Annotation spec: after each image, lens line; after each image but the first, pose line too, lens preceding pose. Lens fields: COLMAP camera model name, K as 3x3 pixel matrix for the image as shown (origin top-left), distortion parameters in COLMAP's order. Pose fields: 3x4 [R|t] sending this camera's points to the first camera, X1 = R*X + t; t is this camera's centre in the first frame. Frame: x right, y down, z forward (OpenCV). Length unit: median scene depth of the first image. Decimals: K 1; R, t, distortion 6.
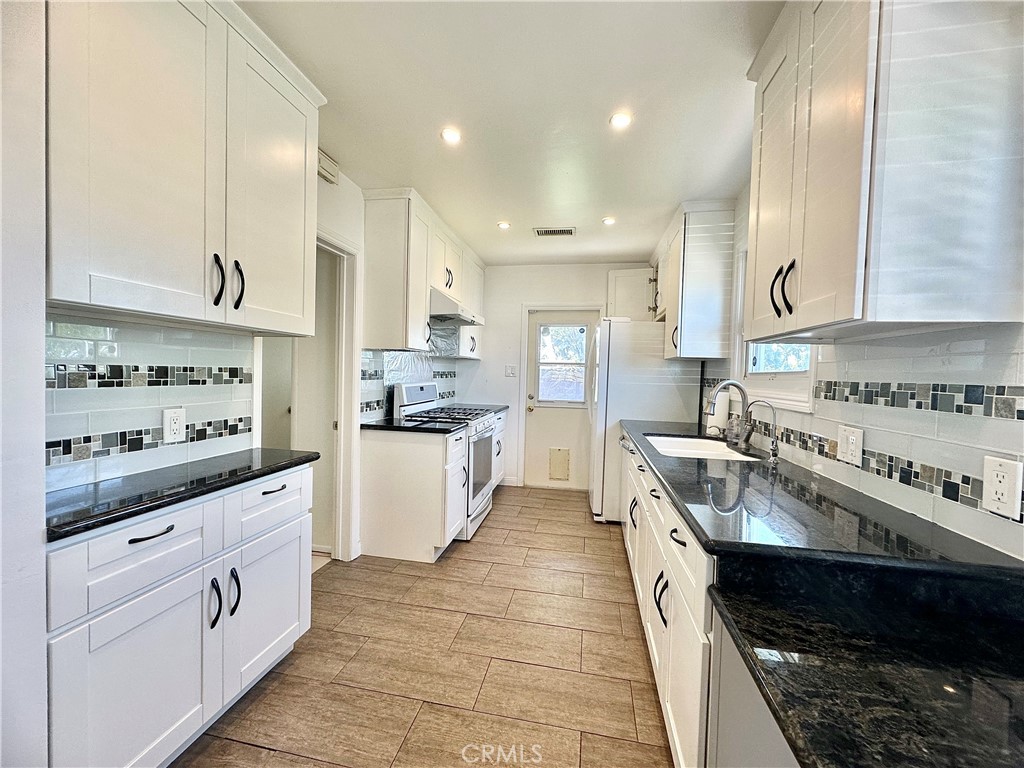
lens RADIAL K [[403.9, 0, 511.3], [0, 403.9, 385.0], [0, 0, 1]] dist [-0.007517, 0.002286]
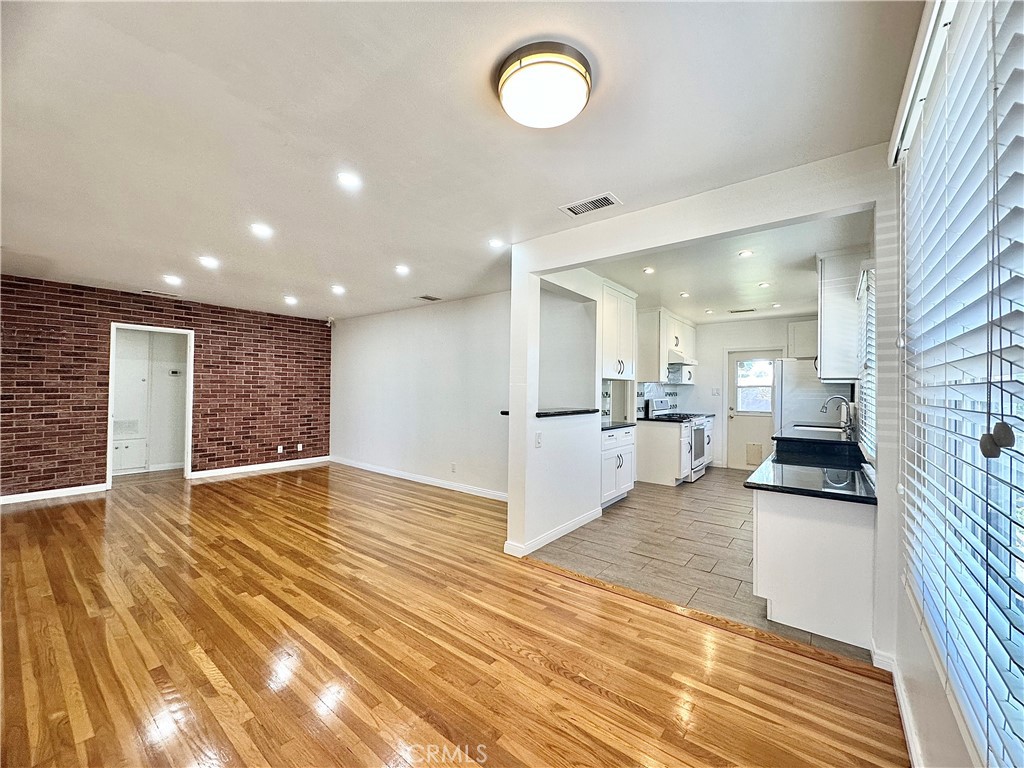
lens RADIAL K [[403.9, 0, 511.2], [0, 403.9, 382.8], [0, 0, 1]] dist [-0.007517, 0.002286]
pose [[0.887759, -0.021438, -0.459810, 0.019978], [-0.004656, 0.998445, -0.055542, 0.032164], [0.460286, 0.051449, 0.886279, -1.130560]]
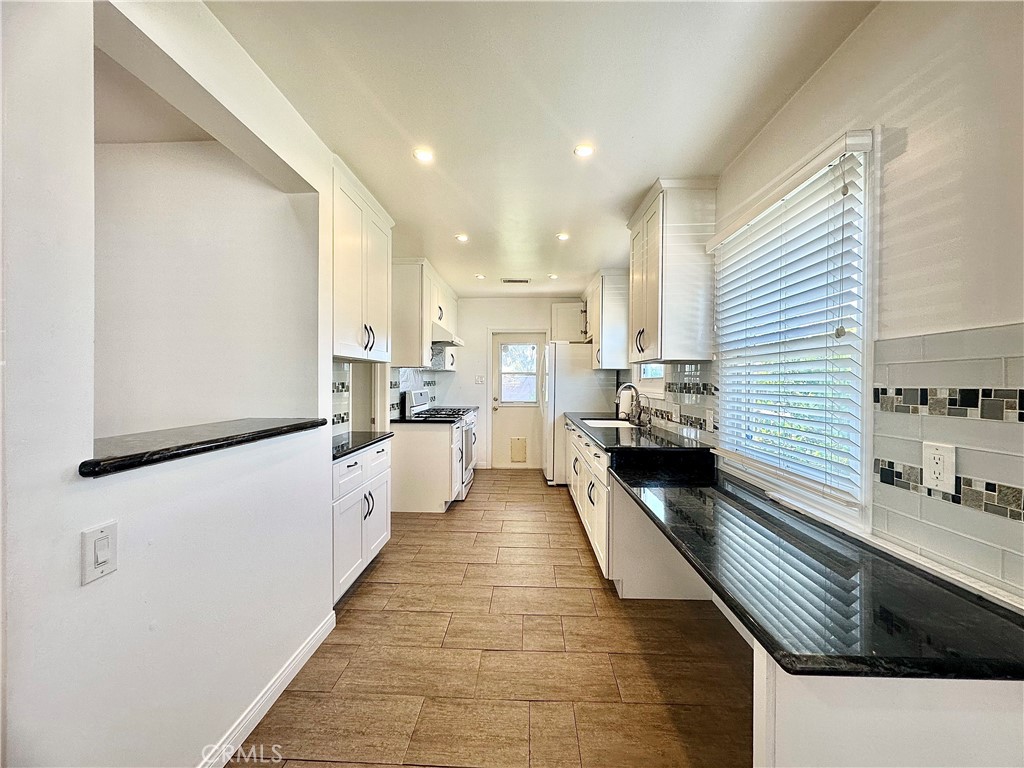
lens RADIAL K [[403.9, 0, 510.7], [0, 403.9, 384.6], [0, 0, 1]] dist [-0.007517, 0.002286]
pose [[0.988481, -0.022037, 0.149734, -0.151301], [0.024610, 0.999579, -0.015351, 0.005391], [-0.149333, 0.018859, 0.988607, -0.453374]]
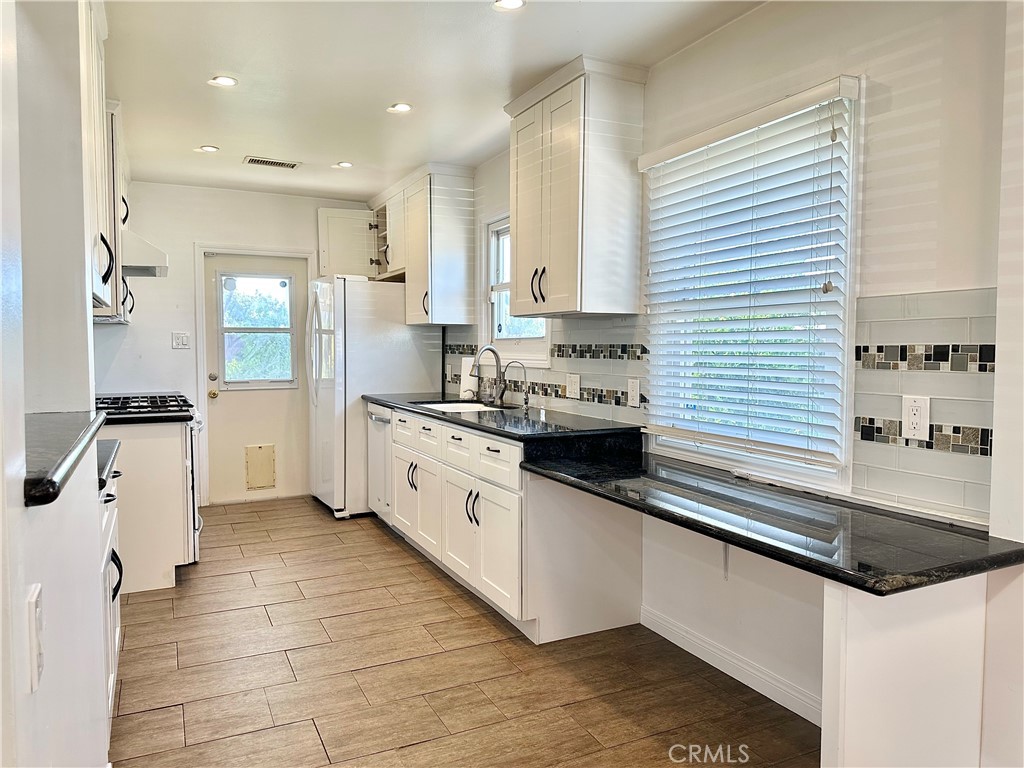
lens RADIAL K [[716.3, 0, 507.8], [0, 716.3, 384.3], [0, 0, 1]] dist [0.038353, -0.030164]
pose [[0.799380, -0.057031, 0.598113, -0.456751], [0.036516, 0.998256, 0.046381, 0.004000], [-0.599715, -0.015235, 0.800069, -0.476140]]
